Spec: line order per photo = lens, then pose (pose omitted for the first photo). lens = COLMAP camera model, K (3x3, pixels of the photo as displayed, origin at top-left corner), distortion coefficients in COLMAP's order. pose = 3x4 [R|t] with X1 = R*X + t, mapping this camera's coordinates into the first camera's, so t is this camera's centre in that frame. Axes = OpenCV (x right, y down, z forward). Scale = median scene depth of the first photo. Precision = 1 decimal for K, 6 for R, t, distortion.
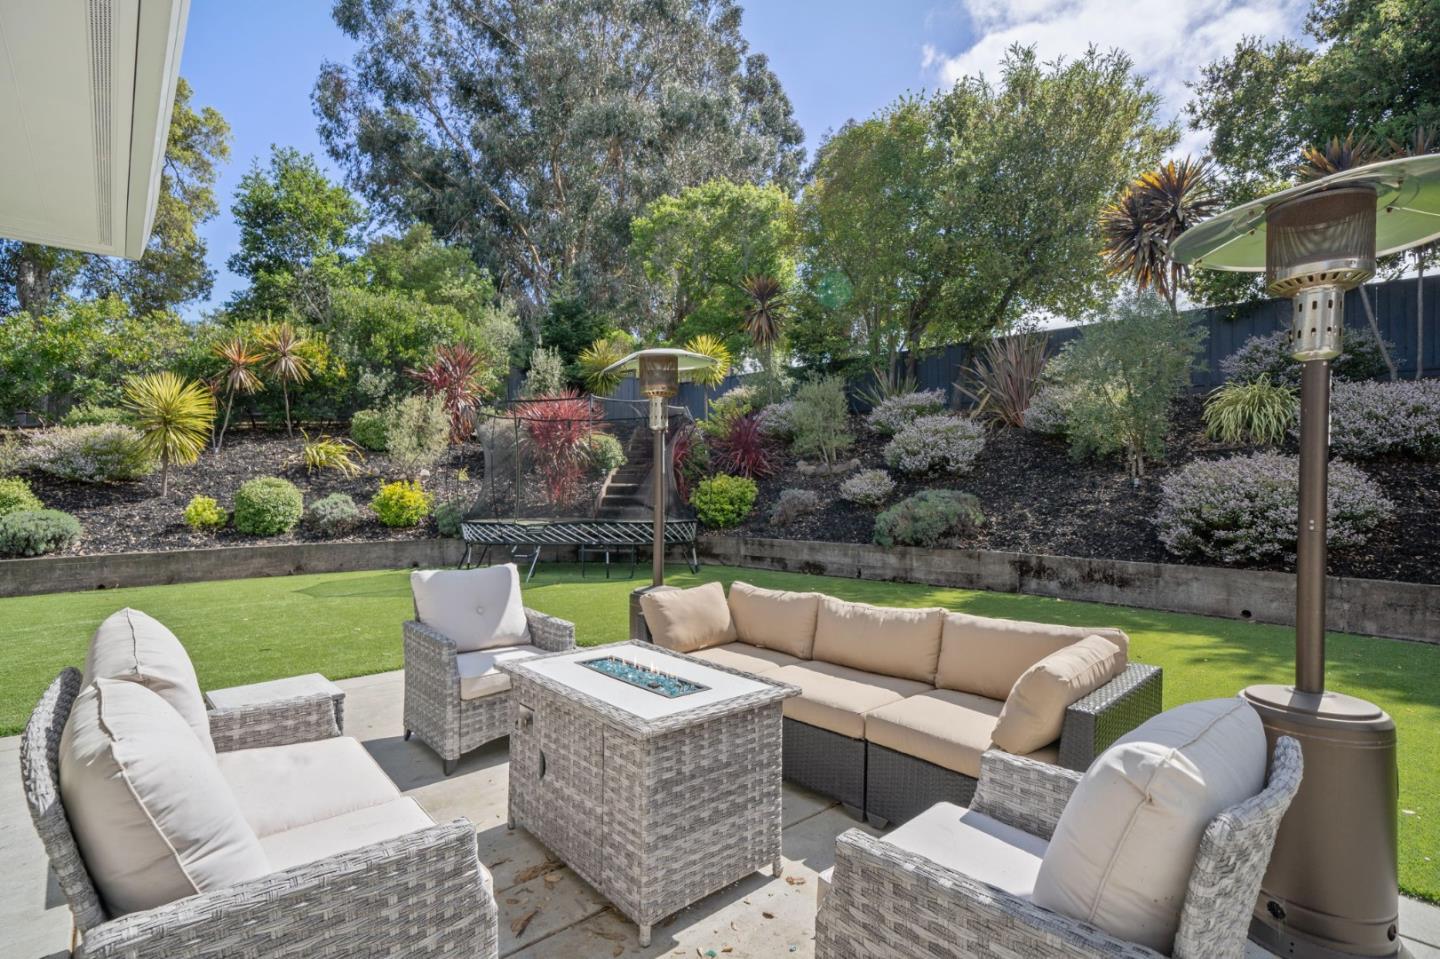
lens RADIAL K [[672.2, 0, 703.3], [0, 672.2, 479.5], [0, 0, 1]] dist [0.000648, 0.000593]
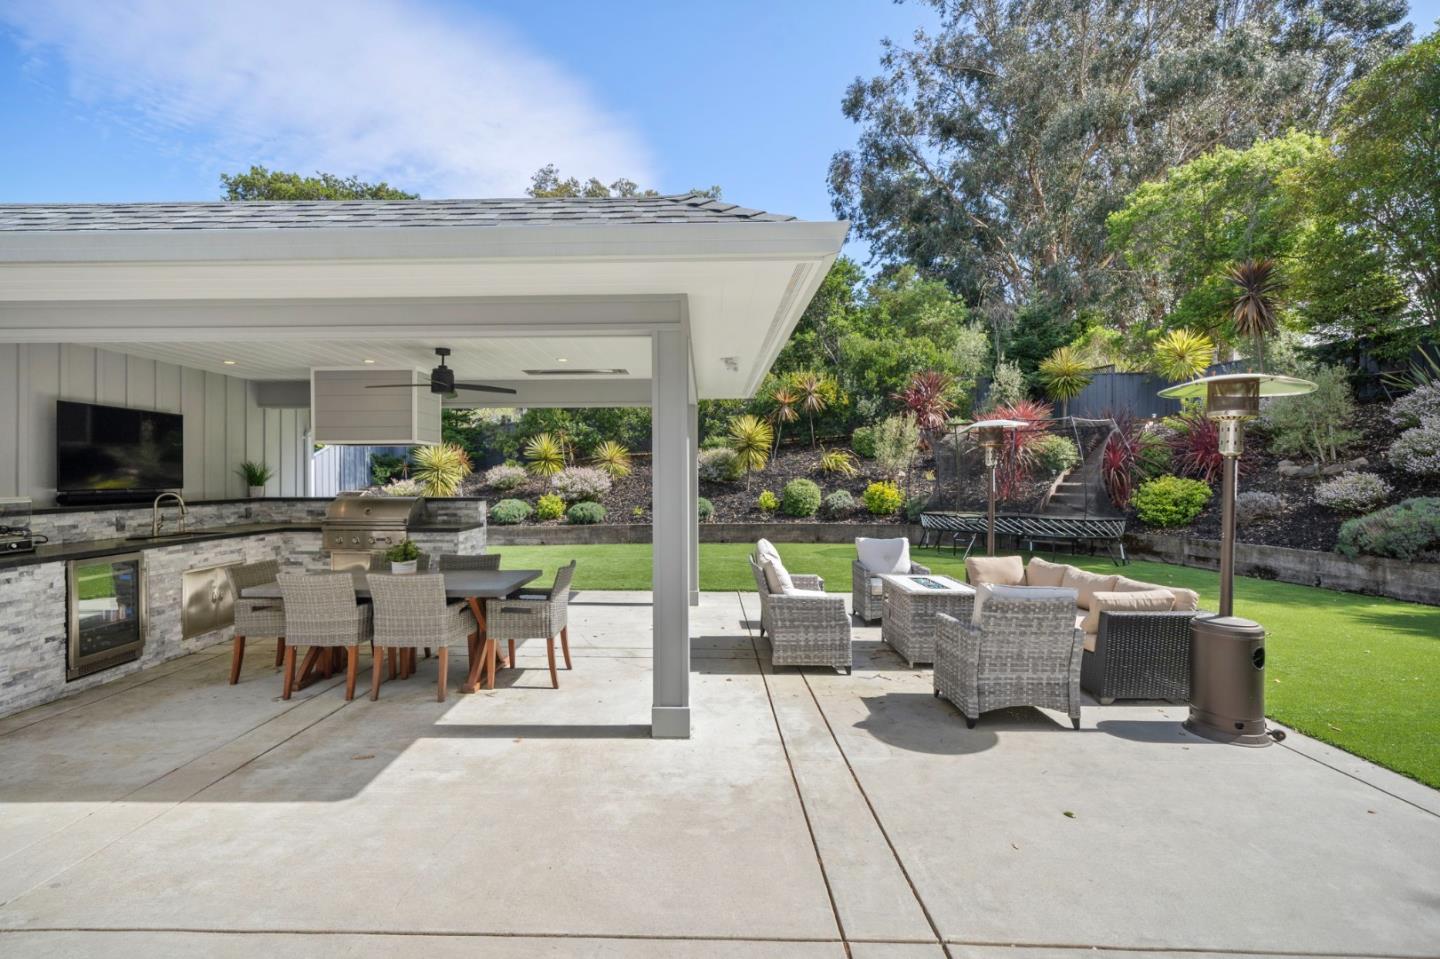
lens RADIAL K [[626.8, 0, 700.2], [0, 626.8, 470.0], [0, 0, 1]] dist [-0.006948, -0.000503]
pose [[0.741180, -0.006697, -0.671273, 0.147793], [0.006823, 0.999974, -0.002442, -0.021345], [0.671272, -0.002770, 0.741206, -0.222734]]
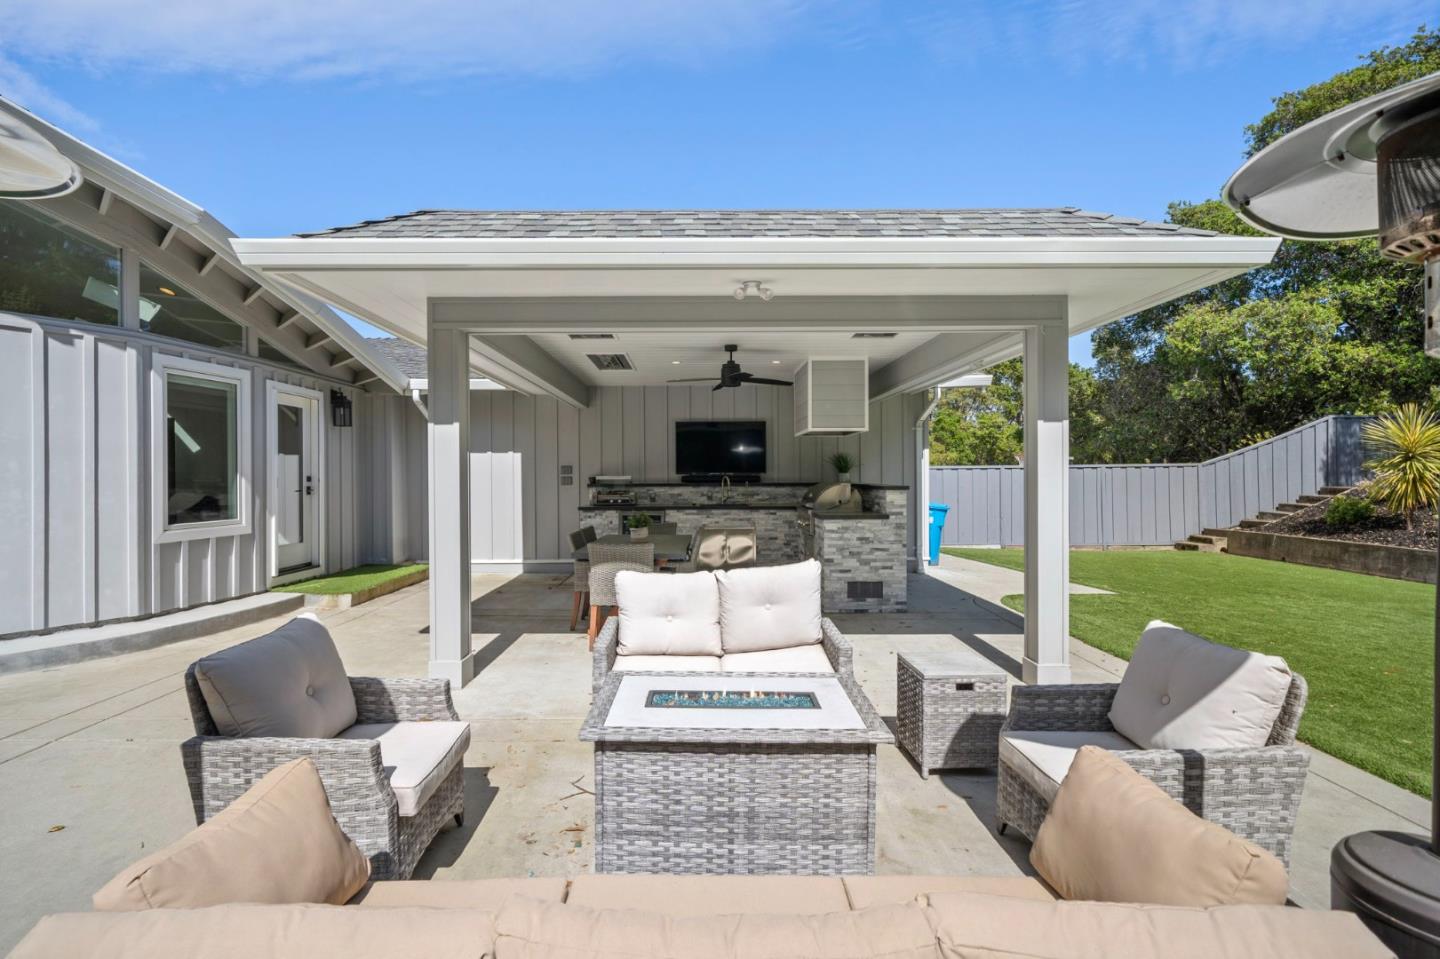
lens RADIAL K [[672.2, 0, 708.2], [0, 672.2, 474.6], [0, 0, 1]] dist [0.000648, 0.000593]
pose [[-0.652902, 0.002902, -0.757437, 0.122154], [0.009279, 0.999948, -0.004167, -0.007948], [0.757385, -0.009749, -0.652895, 0.298884]]
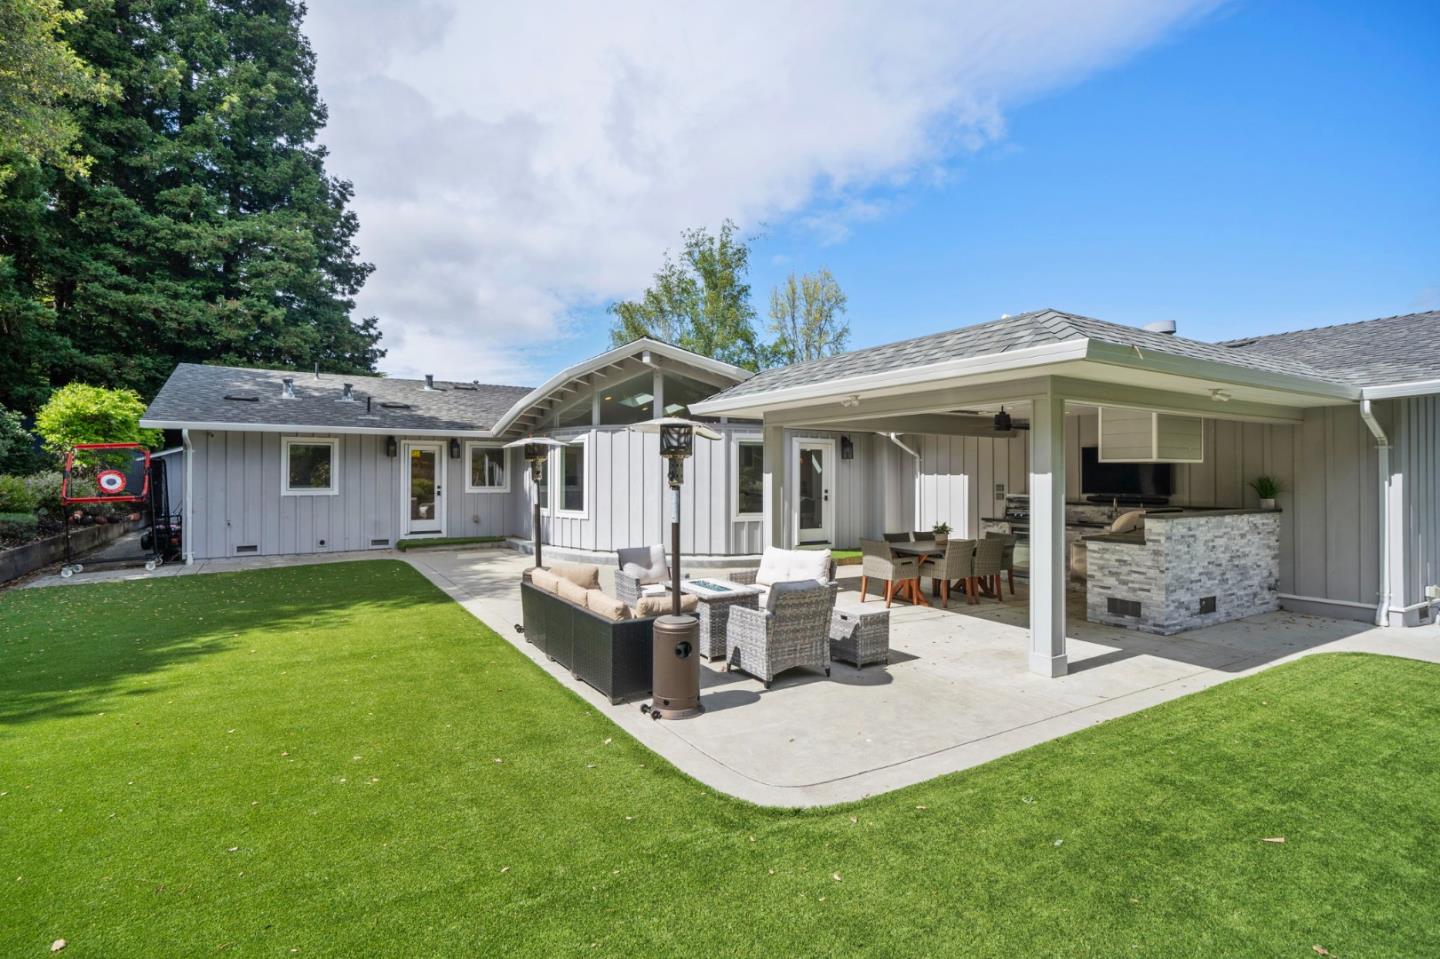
lens RADIAL K [[702.8, 0, 697.2], [0, 702.8, 469.6], [0, 0, 1]] dist [-0.001233, -0.001186]
pose [[-0.982719, -0.002525, 0.185089, -0.107941], [-0.004908, 0.999911, -0.012417, -0.028675], [-0.185041, -0.013111, -0.982643, 0.717362]]
